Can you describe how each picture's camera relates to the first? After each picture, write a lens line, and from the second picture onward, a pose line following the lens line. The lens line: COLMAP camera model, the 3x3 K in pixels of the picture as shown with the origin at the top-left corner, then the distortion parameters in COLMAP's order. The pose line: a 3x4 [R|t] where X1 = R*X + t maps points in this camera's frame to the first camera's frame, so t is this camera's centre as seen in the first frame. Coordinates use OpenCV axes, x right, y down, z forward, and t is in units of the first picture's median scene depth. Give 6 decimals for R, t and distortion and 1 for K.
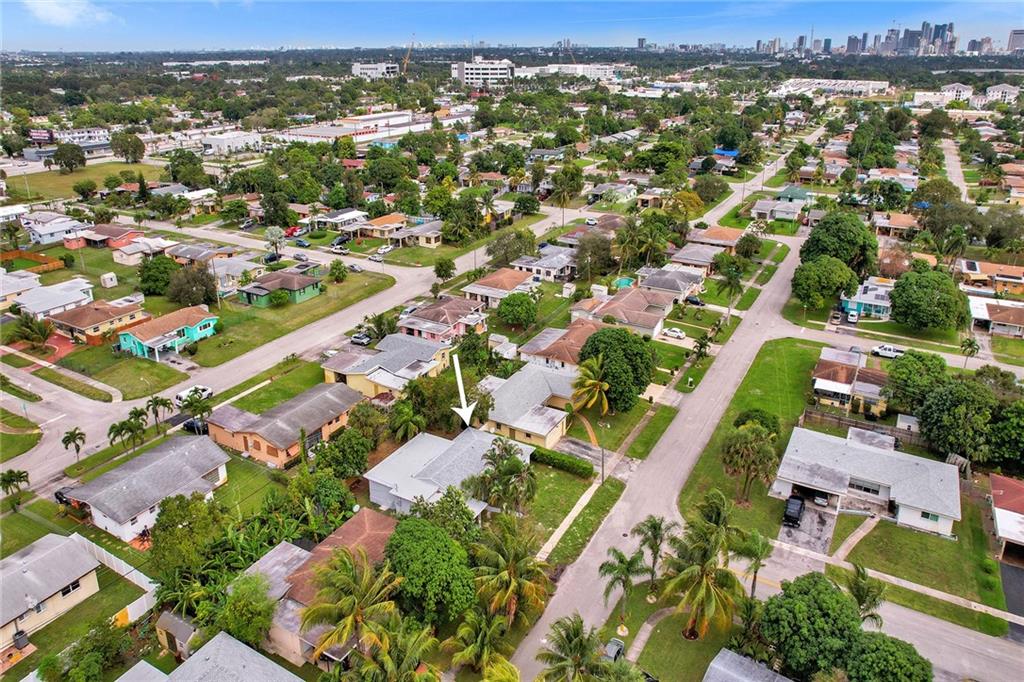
lens RADIAL K [[662.6, 0, 505.4], [0, 662.6, 346.4], [0, 0, 1]] dist [-0.047964, 0.019755]
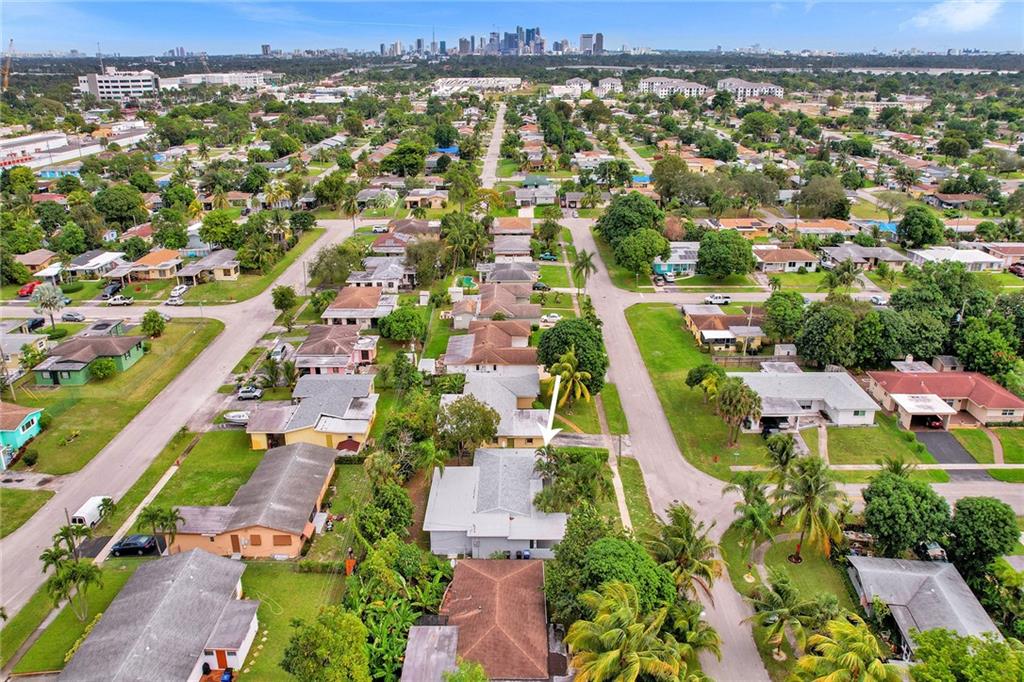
lens RADIAL K [[662.6, 0, 505.0], [0, 662.6, 338.8], [0, 0, 1]] dist [-0.047964, 0.019755]
pose [[0.874073, -0.198289, 0.443483, -0.235219], [0.205571, 0.978113, 0.032165, -0.031019], [-0.440155, 0.063053, 0.895705, 0.070856]]
